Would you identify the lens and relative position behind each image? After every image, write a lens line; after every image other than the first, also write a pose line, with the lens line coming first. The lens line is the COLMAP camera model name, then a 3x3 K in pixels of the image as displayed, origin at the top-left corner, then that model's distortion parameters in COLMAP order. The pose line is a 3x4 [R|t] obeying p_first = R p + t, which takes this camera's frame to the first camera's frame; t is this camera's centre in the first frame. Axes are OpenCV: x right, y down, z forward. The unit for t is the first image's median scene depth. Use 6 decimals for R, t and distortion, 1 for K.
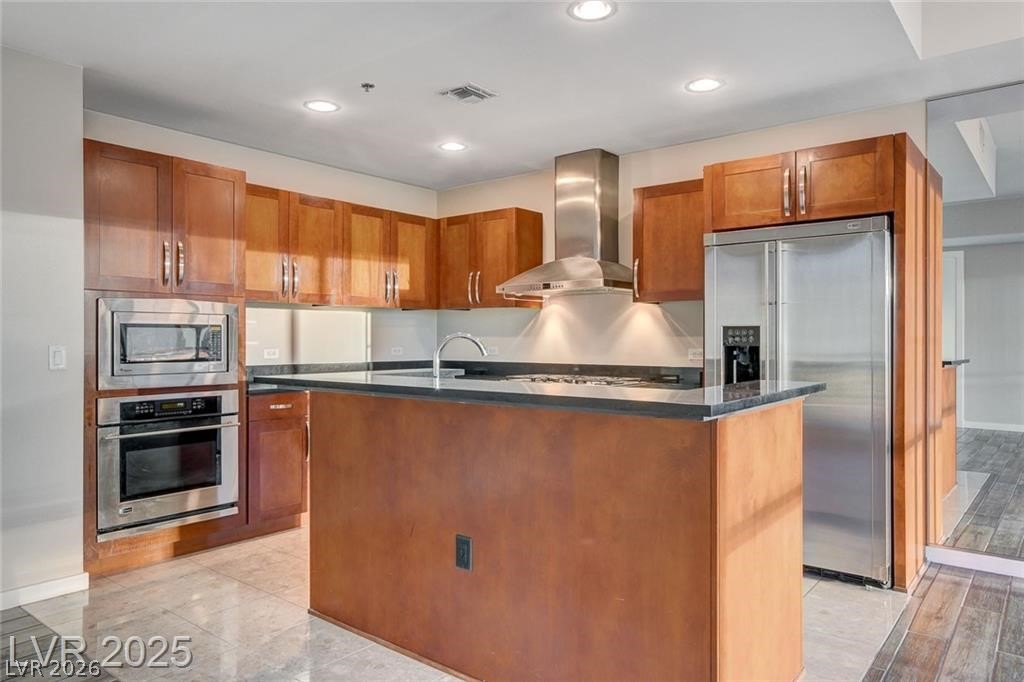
lens RADIAL K [[680.6, 0, 518.1], [0, 680.6, 340.0], [0, 0, 1]] dist [-0.002070, 0.000209]
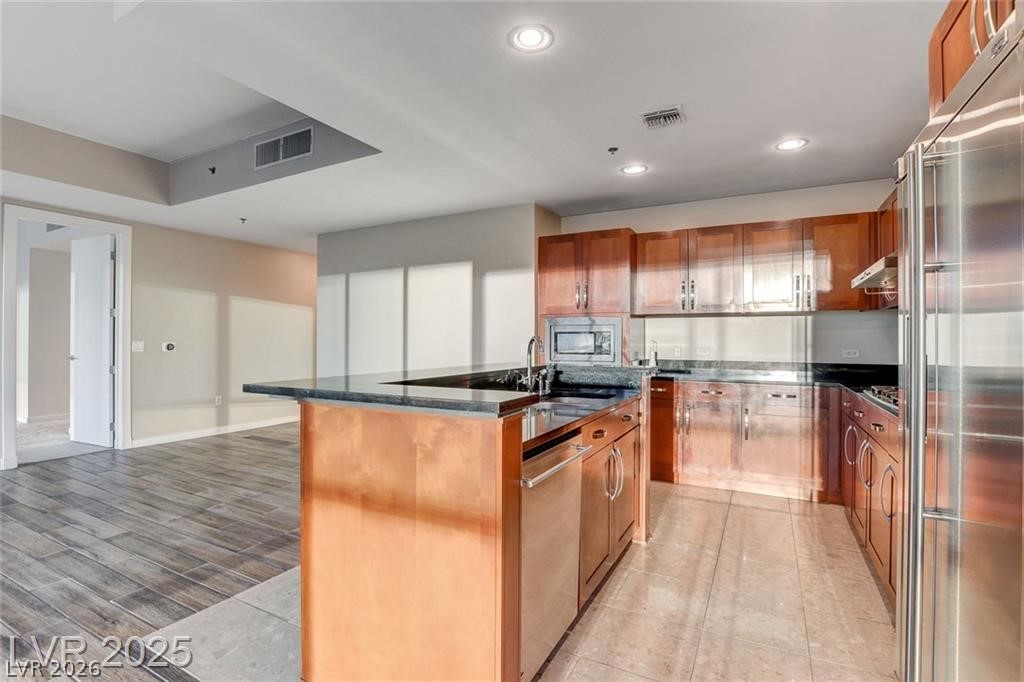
lens RADIAL K [[477.8, 0, 517.6], [0, 477.8, 336.2], [0, 0, 1]] dist [-0.027749, 0.000861]
pose [[0.185571, -0.008511, -0.982594, 0.619604], [-0.004577, 0.999944, -0.009525, 0.000078], [0.982620, 0.006265, 0.185521, 0.613072]]
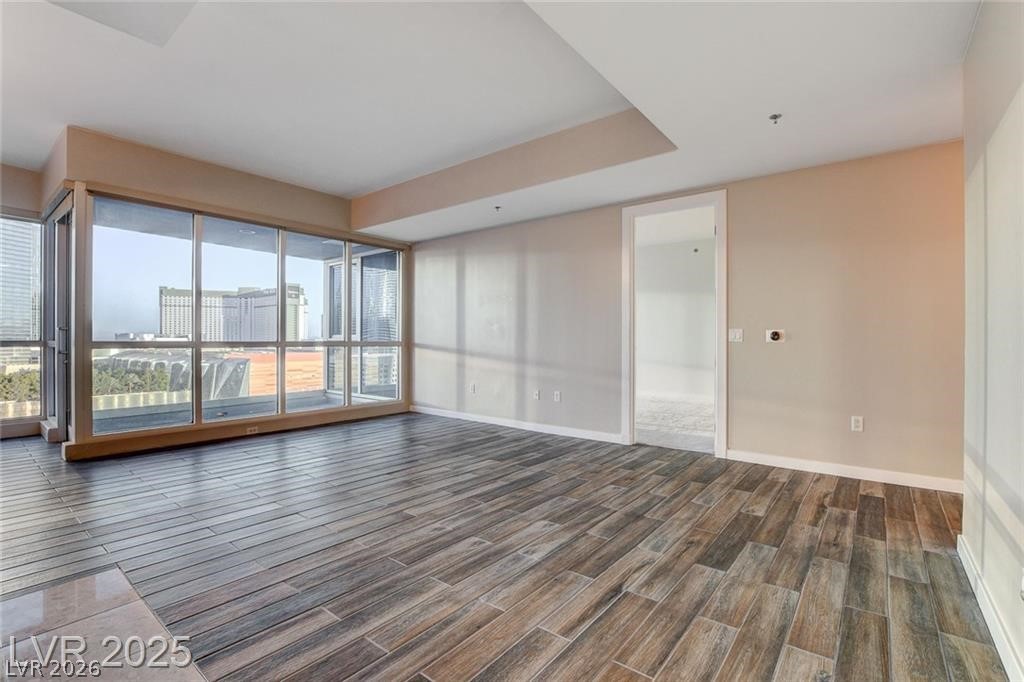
lens RADIAL K [[467.1, 0, 514.9], [0, 467.1, 342.1], [0, 0, 1]] dist [-0.025639, 0.002224]
pose [[-0.999992, -0.004105, 0.000137, -0.439570], [-0.004104, 0.999975, 0.005693, 0.036163], [-0.000161, 0.005692, -0.999984, 0.872370]]
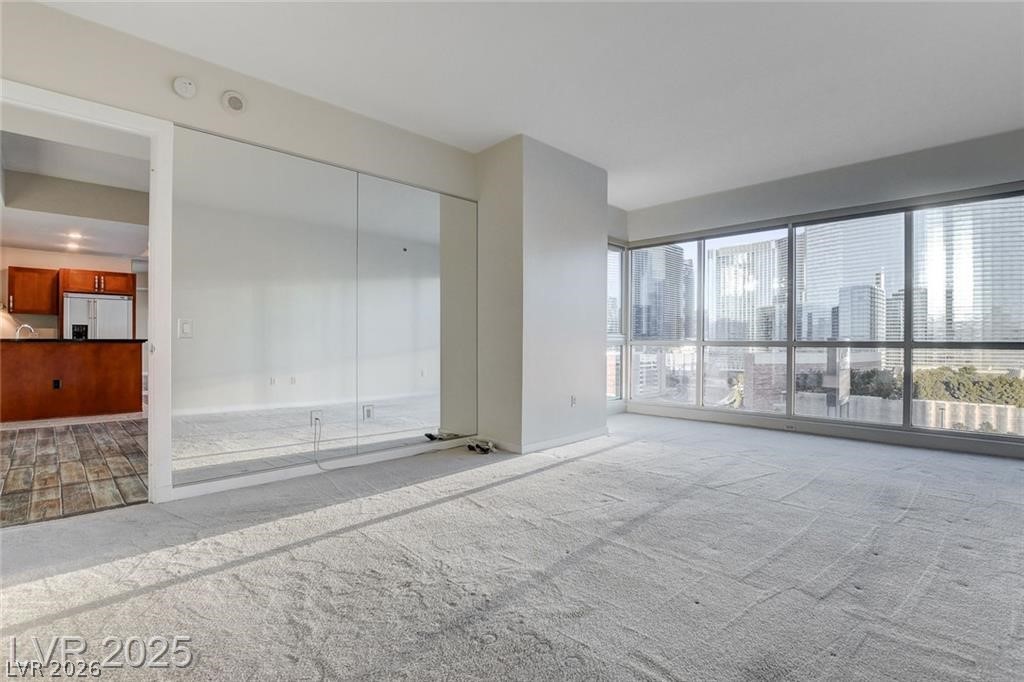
lens RADIAL K [[482.6, 0, 516.4], [0, 482.6, 346.0], [0, 0, 1]] dist [-0.025959, 0.000942]
pose [[0.108152, -0.011087, 0.994073, -1.547752], [-0.001545, 0.999935, 0.011321, 0.047863], [-0.994133, -0.002760, 0.108128, -1.163484]]
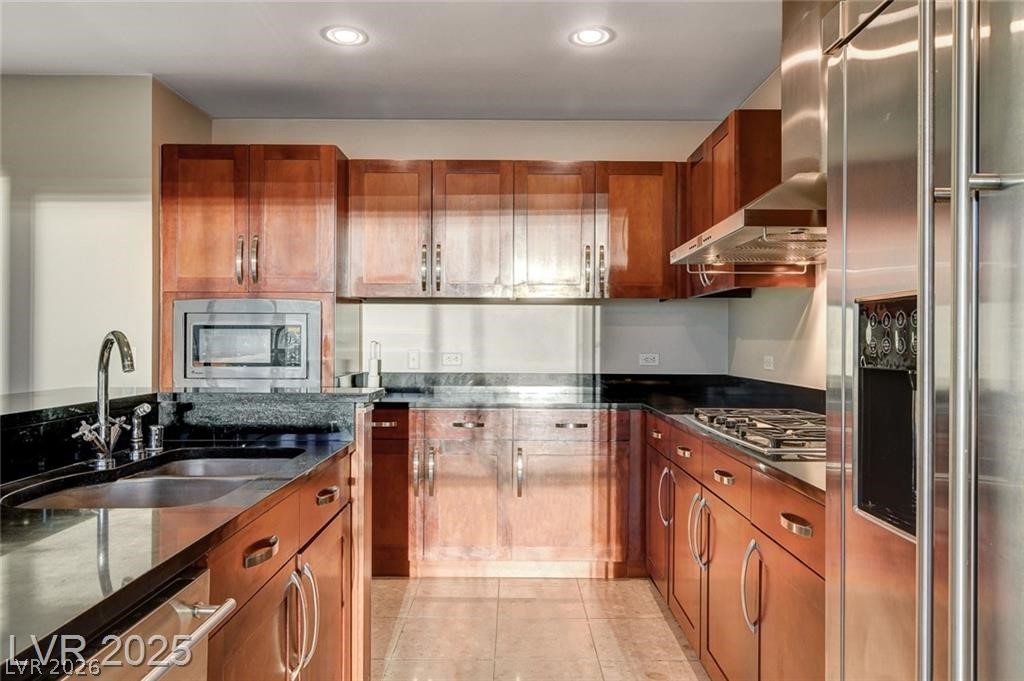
lens RADIAL K [[680.6, 0, 518.1], [0, 680.6, 339.5], [0, 0, 1]] dist [-0.002070, 0.000209]
pose [[0.624963, -0.001642, -0.780653, 0.442197], [-0.004219, 0.999976, -0.005481, -0.000159], [0.780643, 0.006719, 0.624941, 0.696921]]
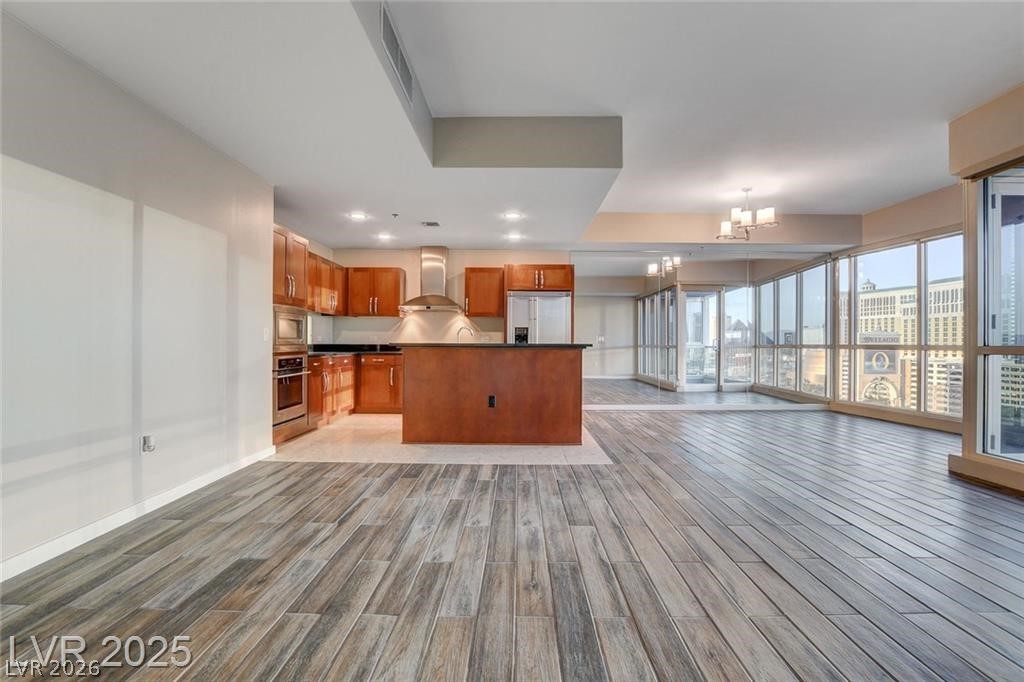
lens RADIAL K [[457.8, 0, 512.0], [0, 457.8, 341.0], [0, 0, 1]] dist [-0.028682, 0.000790]
pose [[0.791328, 0.006107, 0.611361, -0.784631], [-0.003282, 0.999978, -0.005741, 0.043051], [-0.611383, 0.002536, 0.791331, -0.389767]]
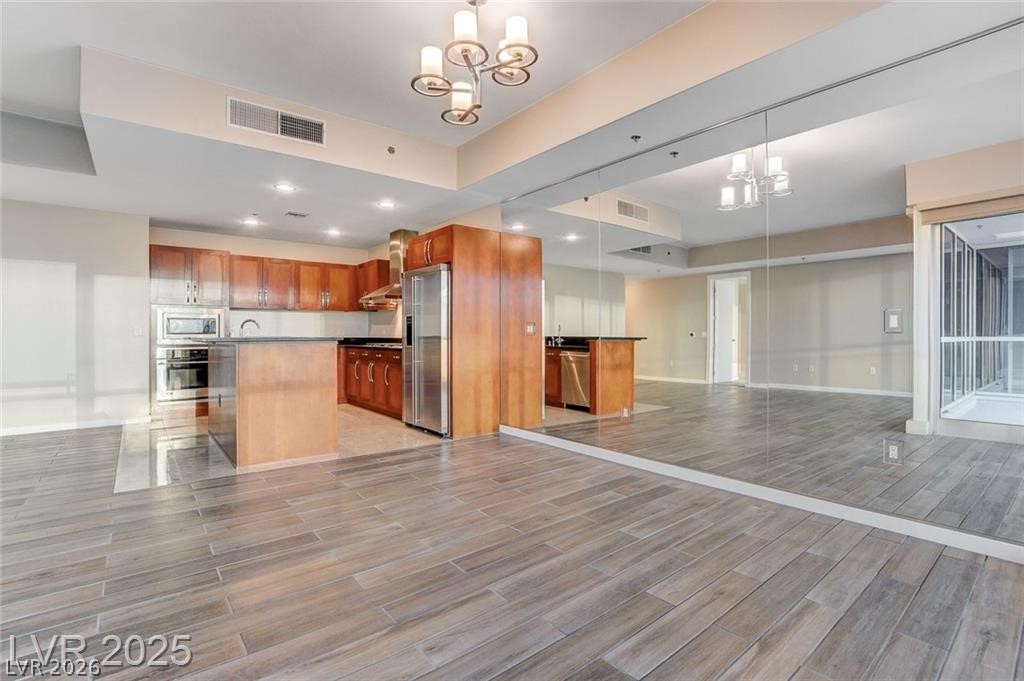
lens RADIAL K [[473.4, 0, 525.7], [0, 473.4, 334.9], [0, 0, 1]] dist [-0.030203, 0.000395]
pose [[0.979448, -0.002164, -0.201684, 0.961753], [0.002190, 0.999998, -0.000091, 0.038269], [0.201684, -0.000352, 0.979451, -0.362182]]
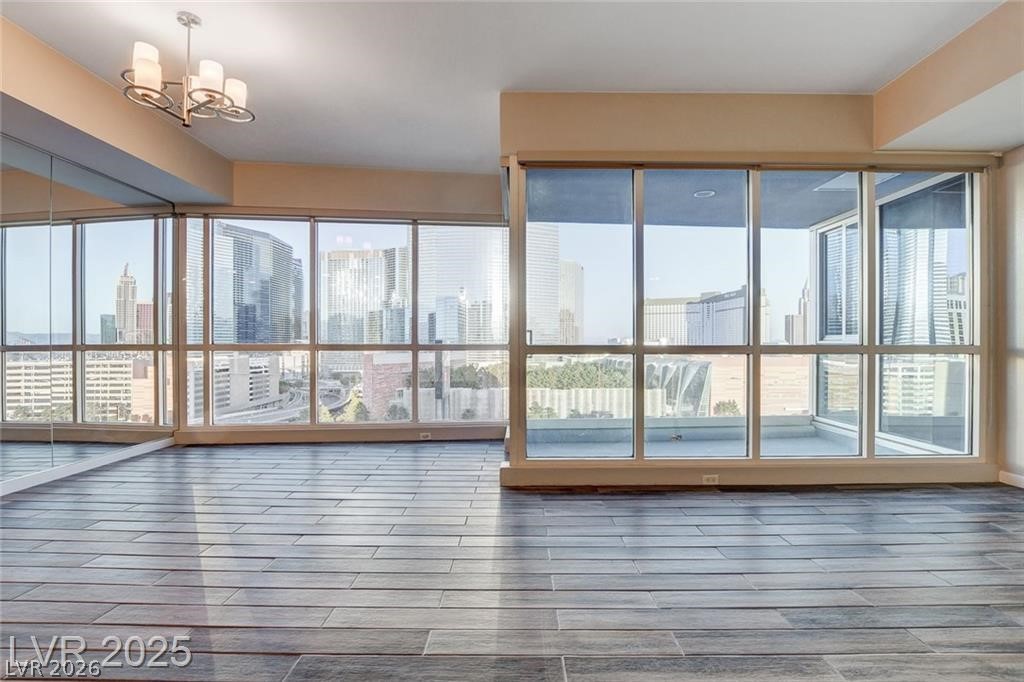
lens RADIAL K [[482.6, 0, 516.4], [0, 482.6, 346.0], [0, 0, 1]] dist [-0.025959, 0.000942]
pose [[-0.617143, -0.004859, 0.786836, -0.161745], [0.001271, 0.999973, 0.007172, 0.039431], [-0.786850, 0.005426, -0.617121, 0.371260]]
